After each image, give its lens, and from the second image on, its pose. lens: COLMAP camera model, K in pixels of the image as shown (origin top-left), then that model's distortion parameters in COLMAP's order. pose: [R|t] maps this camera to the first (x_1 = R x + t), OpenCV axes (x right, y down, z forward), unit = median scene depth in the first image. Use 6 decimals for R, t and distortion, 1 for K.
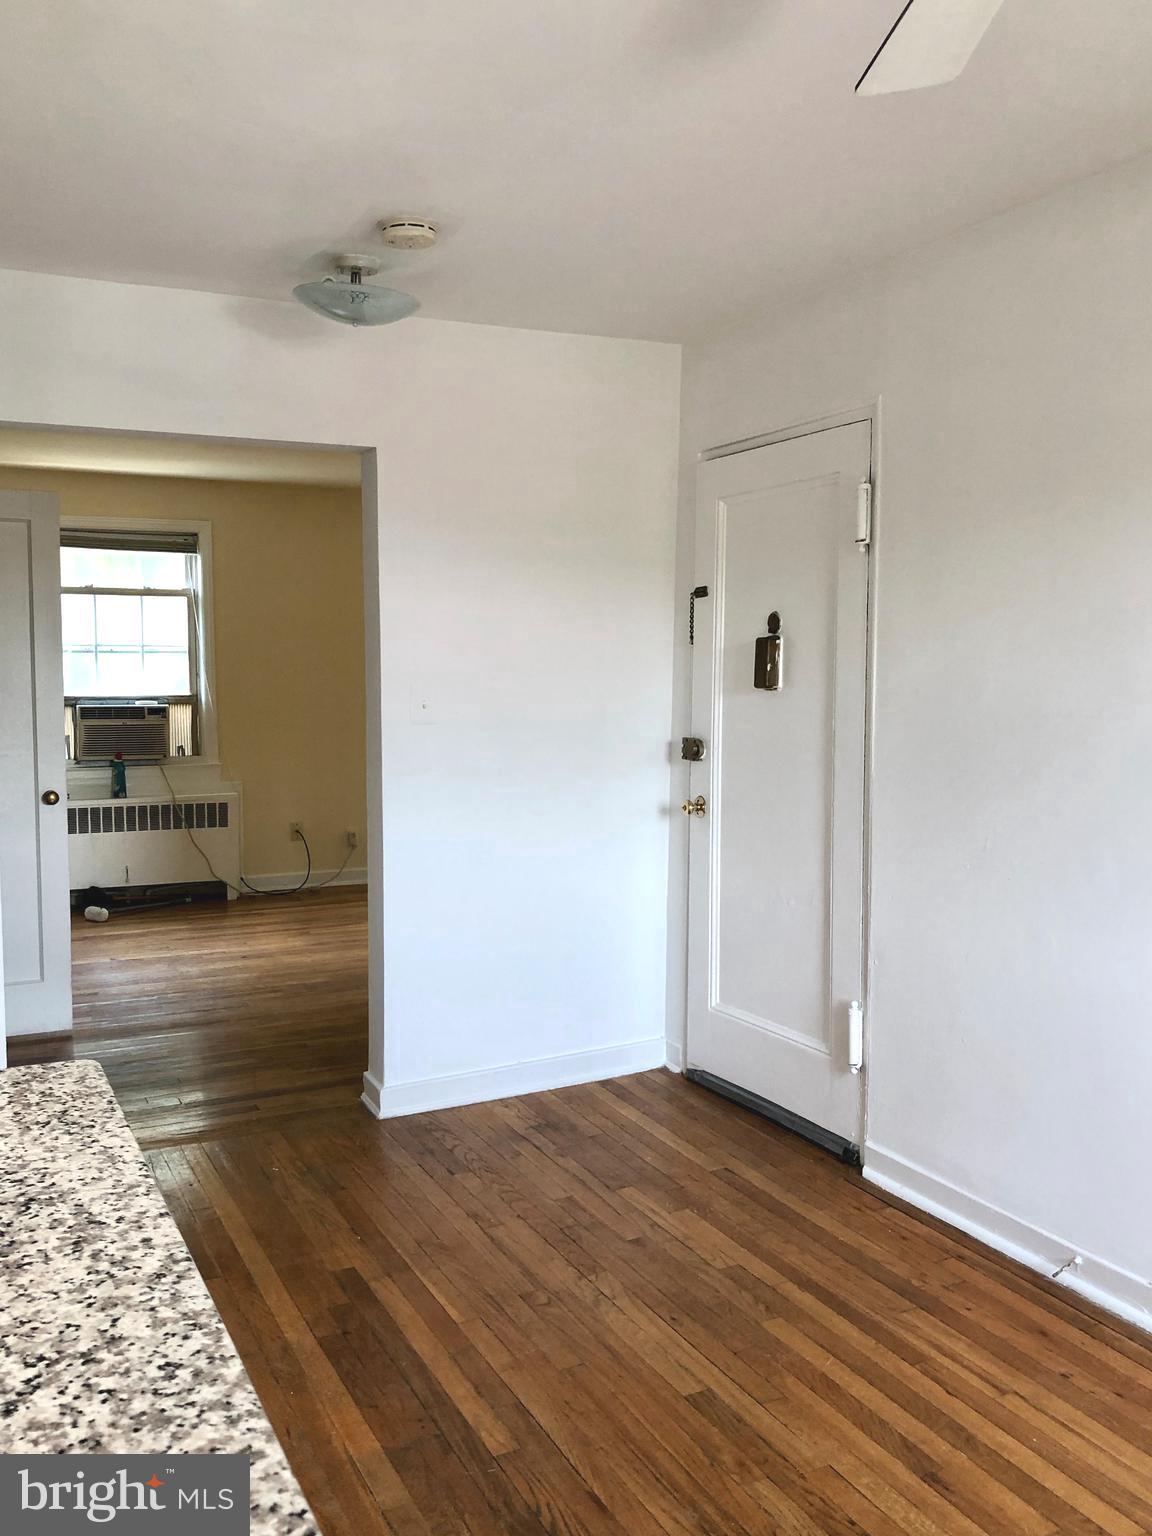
lens RADIAL K [[1358.0, 0, 580.7], [0, 1358.0, 800.4], [0, 0, 1]] dist [0.053057, -0.090517]
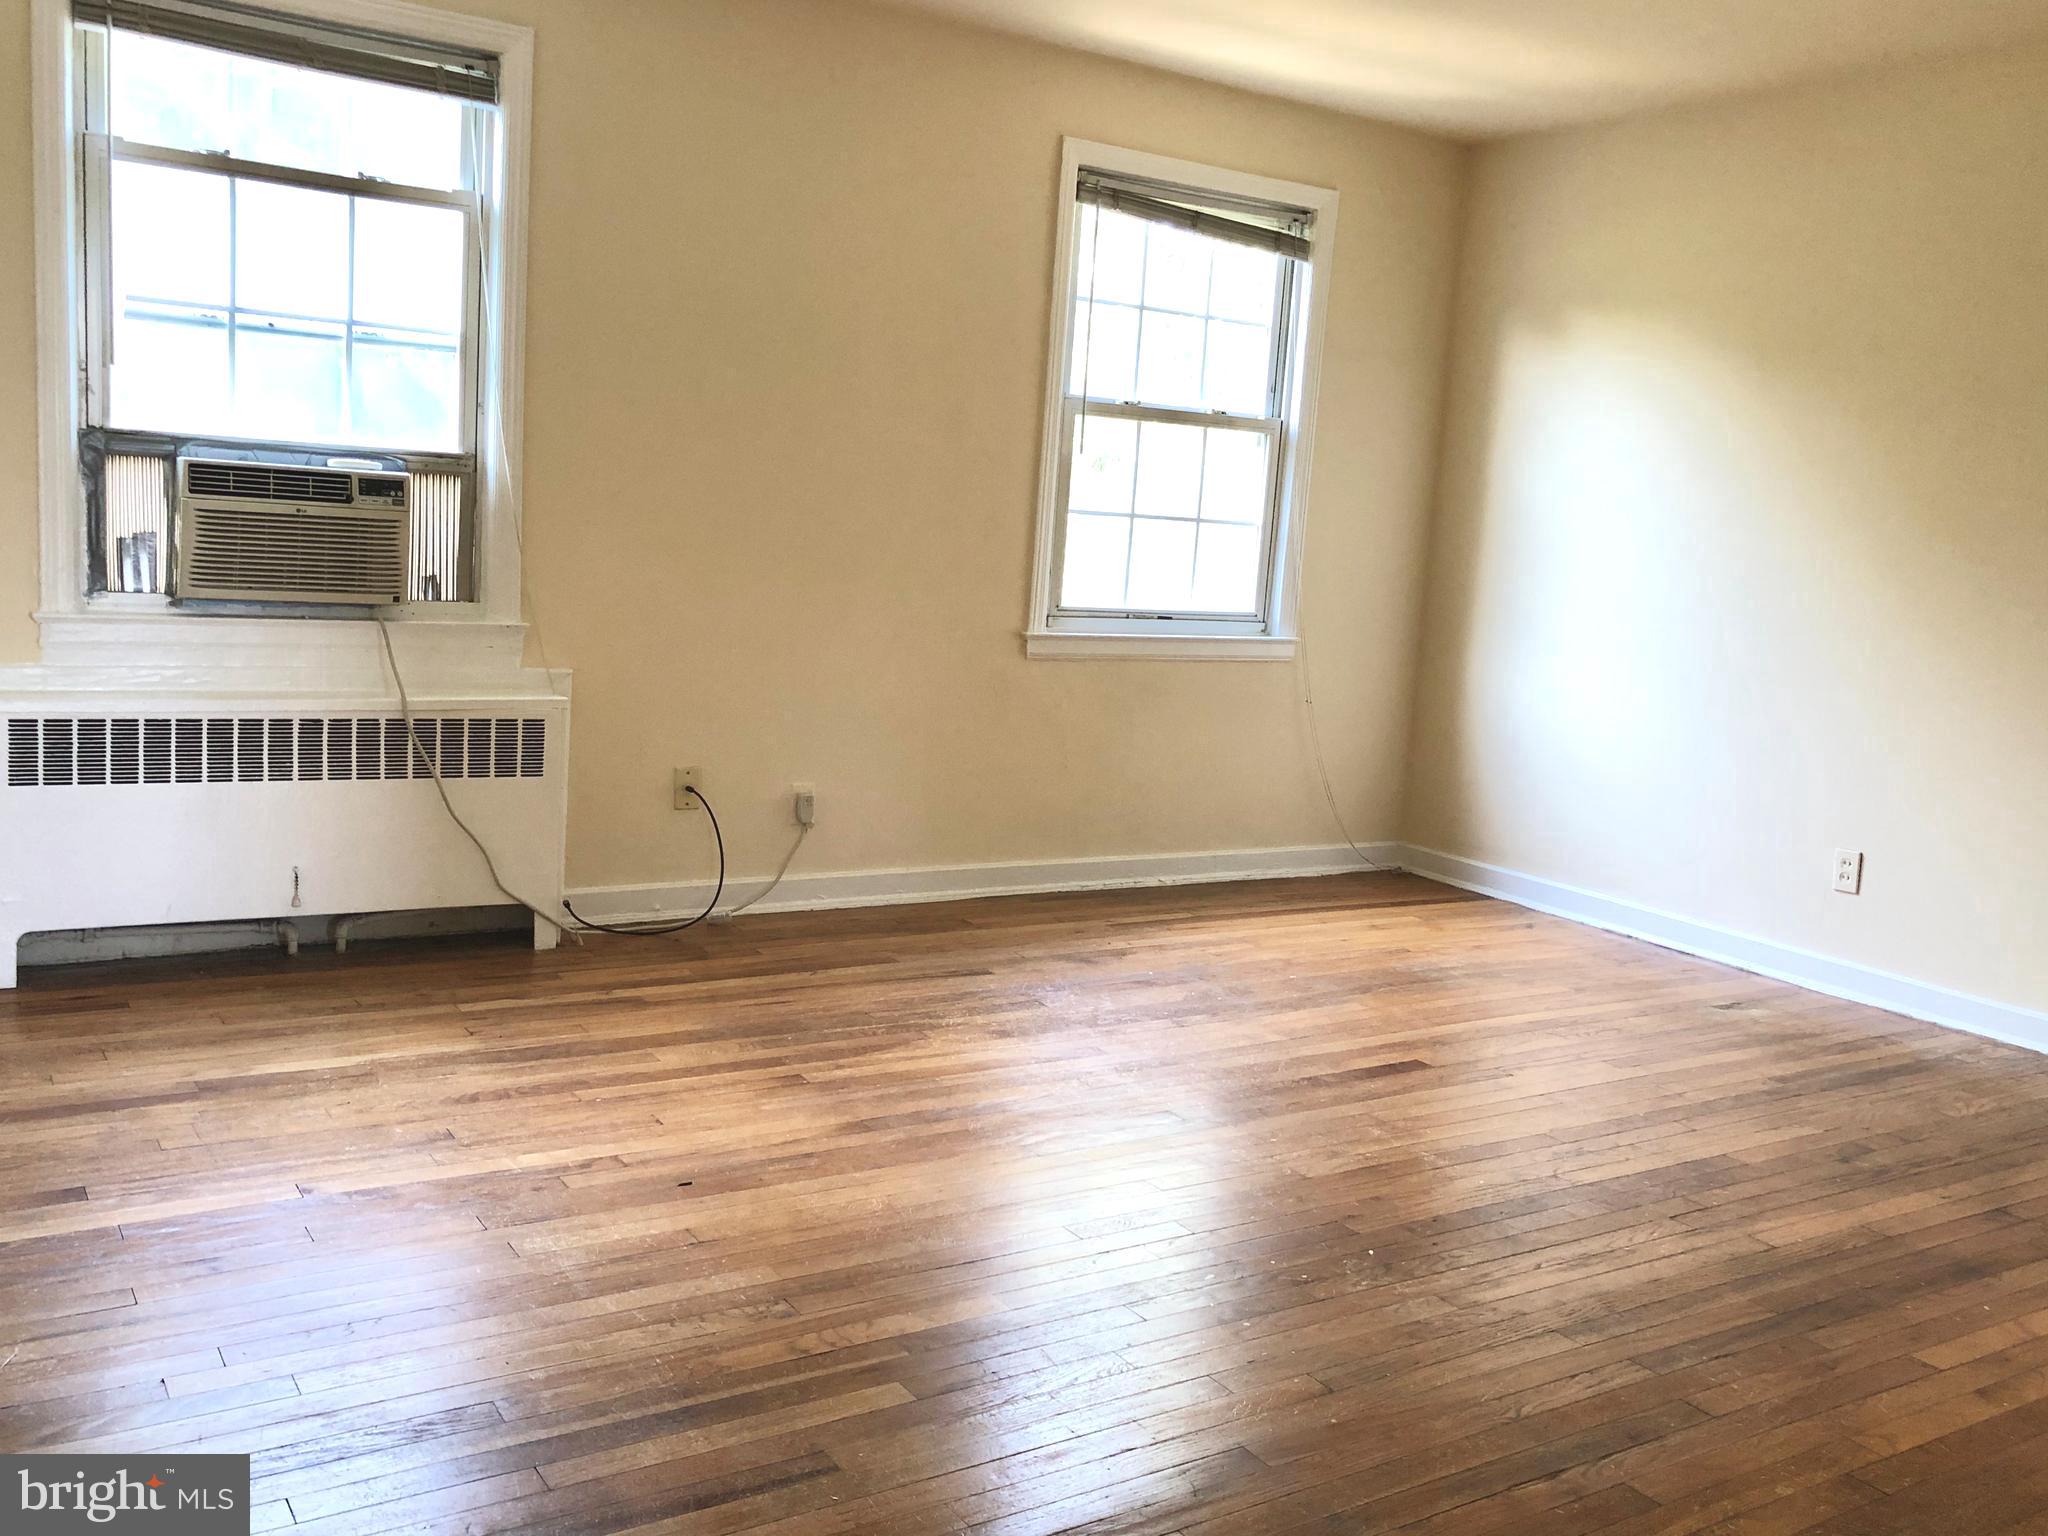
lens RADIAL K [[1810.7, 0, 1022.5], [0, 1810.7, 787.0], [0, 0, 1]] dist [0.053057, -0.090517]
pose [[0.989443, 0.051401, 0.135501, -0.189802], [-0.060097, 0.996334, 0.060884, -0.020676], [-0.131875, -0.068385, 0.988905, 0.429136]]
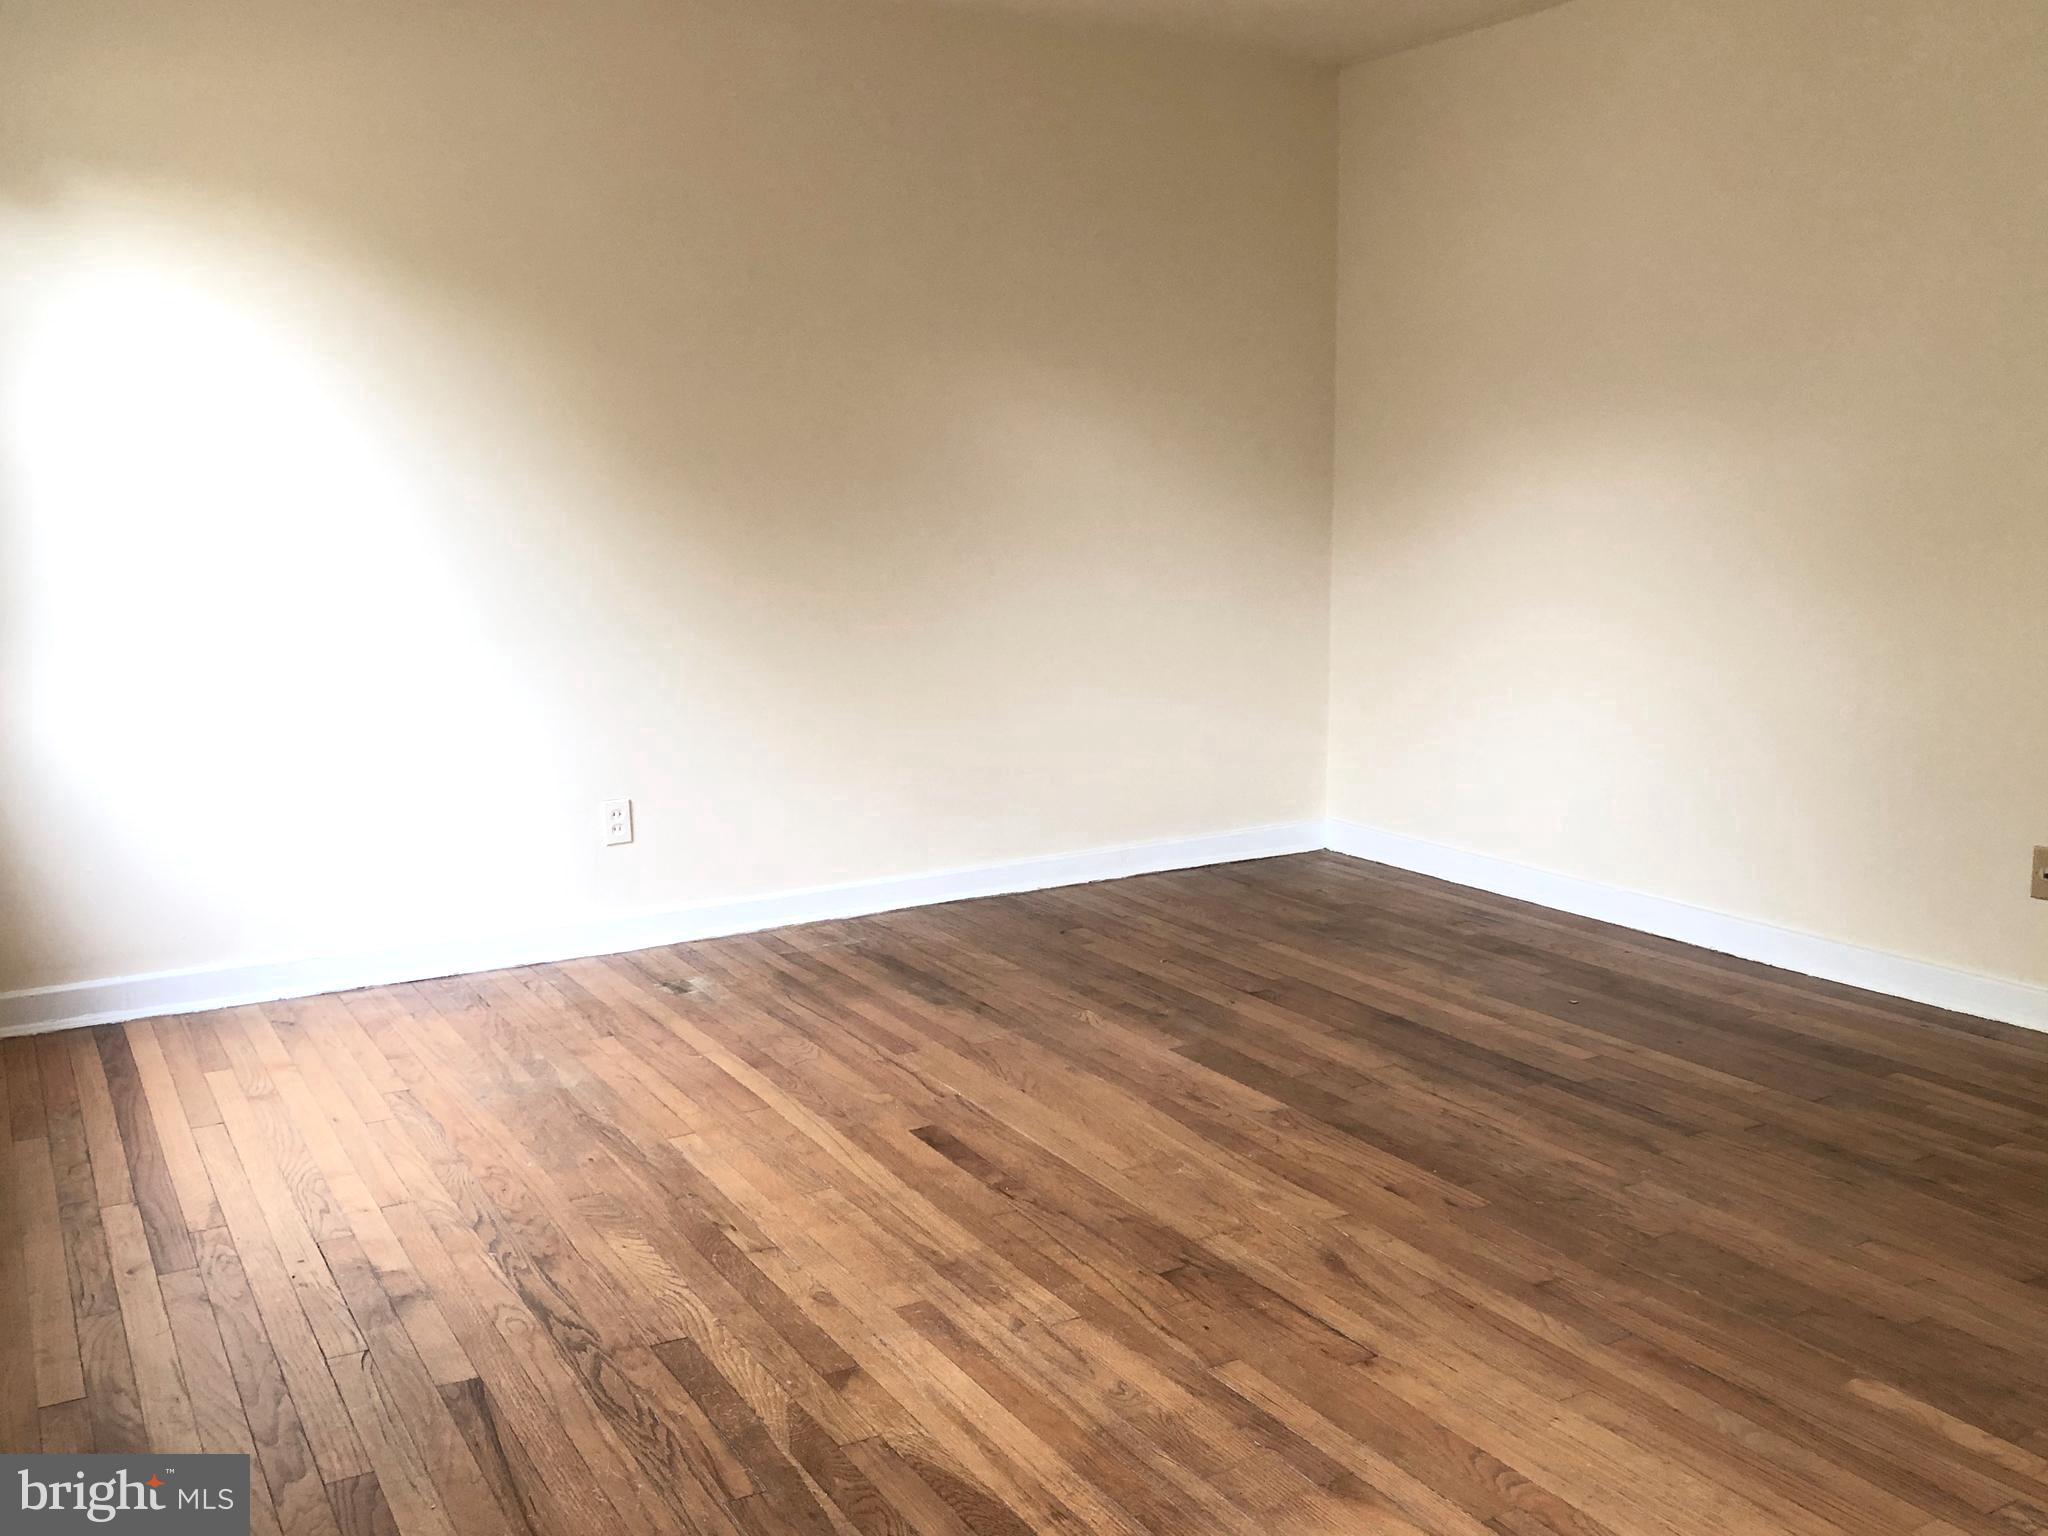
lens RADIAL K [[1810.7, 0, 1023.9], [0, 1810.7, 770.0], [0, 0, 1]] dist [0.053057, -0.090517]
pose [[-0.082684, -0.152942, 0.984770, -0.415768], [0.102490, 0.981609, 0.161056, -0.069150], [-0.991292, 0.114246, -0.065488, 0.900810]]
